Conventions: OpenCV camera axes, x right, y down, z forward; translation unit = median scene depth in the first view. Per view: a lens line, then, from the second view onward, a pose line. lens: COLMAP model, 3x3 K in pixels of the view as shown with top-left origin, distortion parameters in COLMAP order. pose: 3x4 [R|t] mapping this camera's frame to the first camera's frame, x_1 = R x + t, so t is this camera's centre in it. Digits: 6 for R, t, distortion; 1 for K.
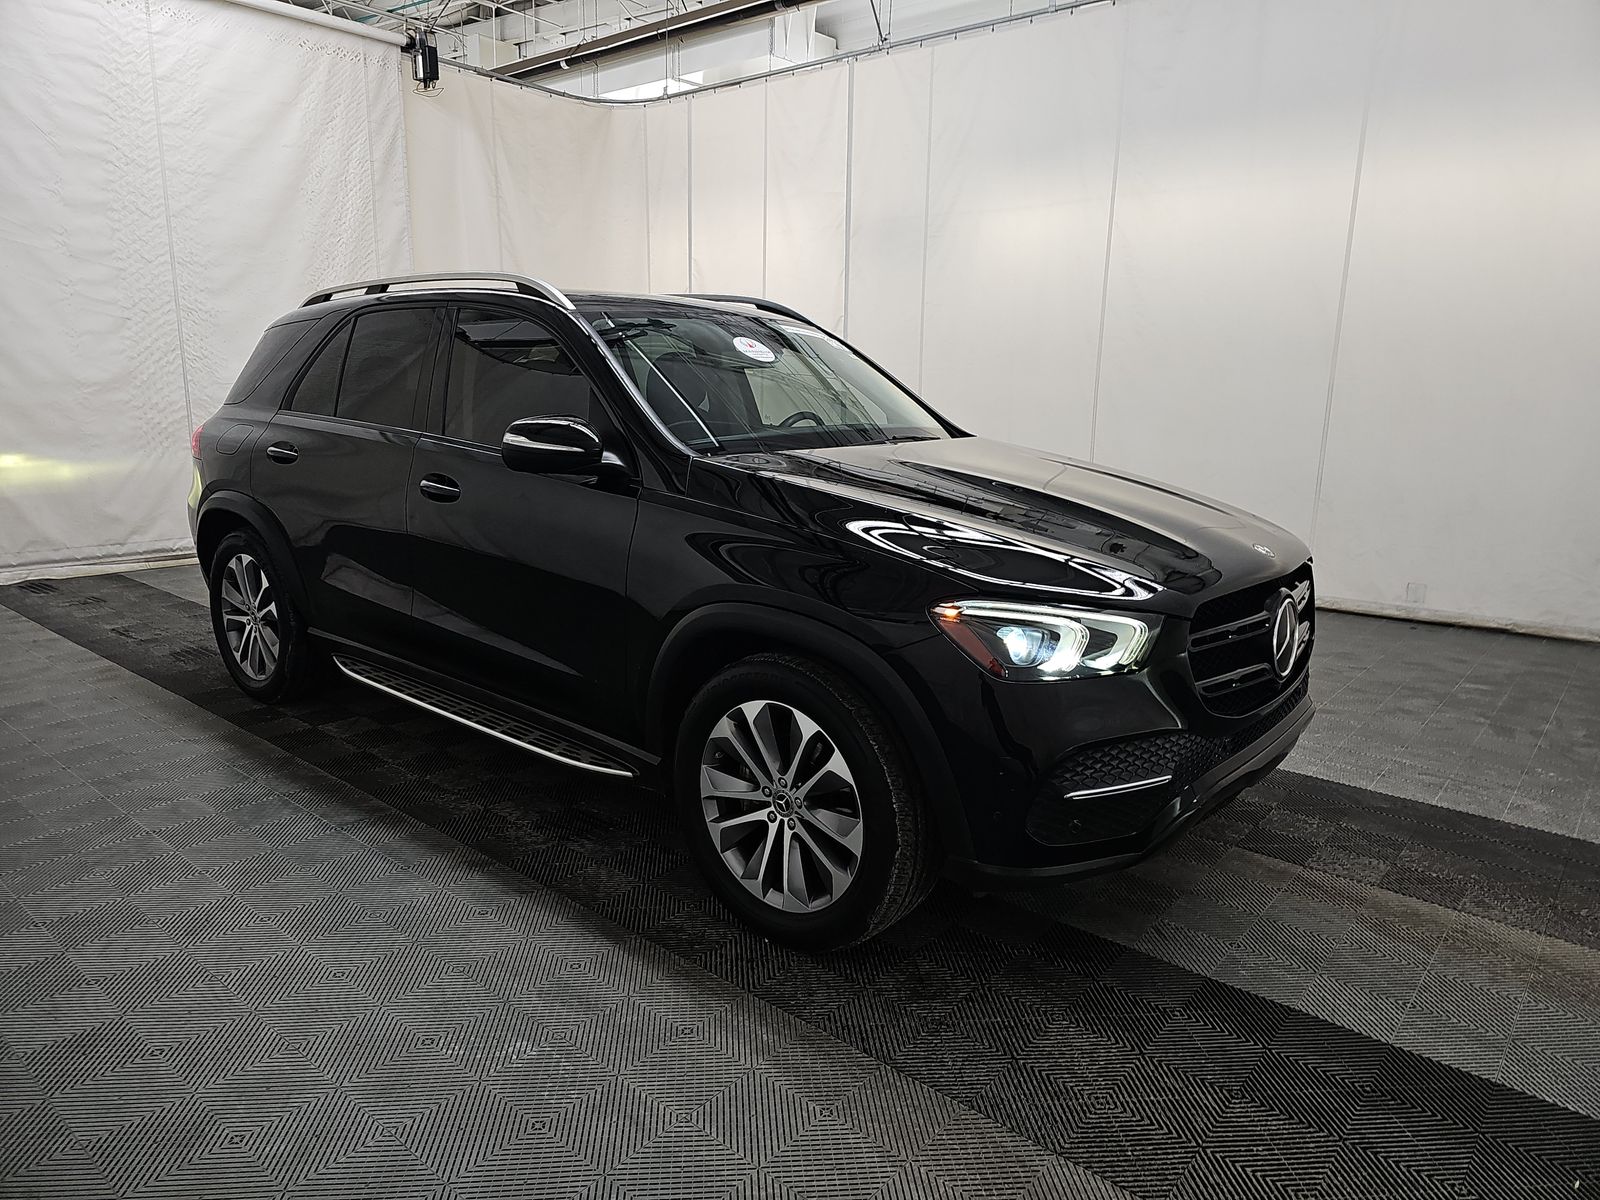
lens RADIAL K [[1059.6, 0, 800.0], [0, 1059.6, 600.0], [0, 0, 1]] dist [0.055021, -0.016593]
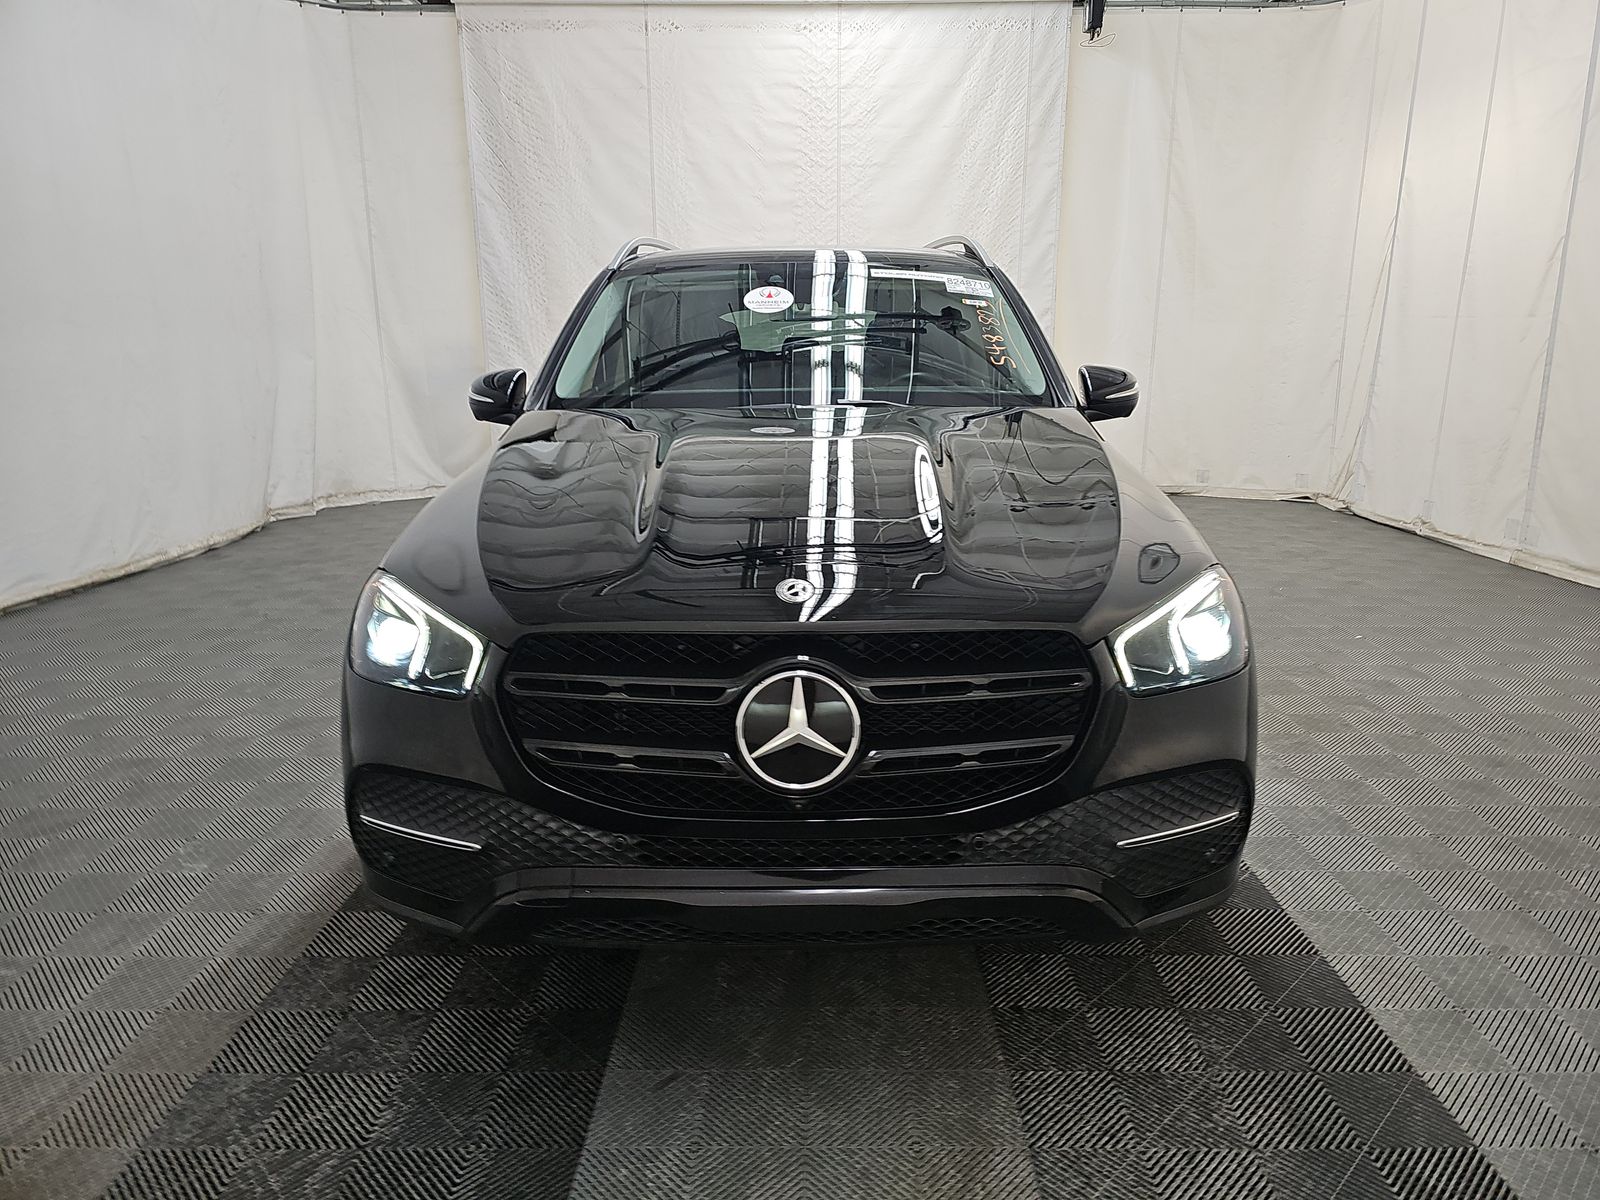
lens RADIAL K [[1059.6, 0, 800.0], [0, 1059.6, 600.0], [0, 0, 1]] dist [0.055021, -0.016593]
pose [[0.672978, 0.155272, -0.723181, 0.295814], [-0.140710, 0.986739, 0.080918, -0.019067], [0.726155, 0.047303, 0.685902, 0.190844]]
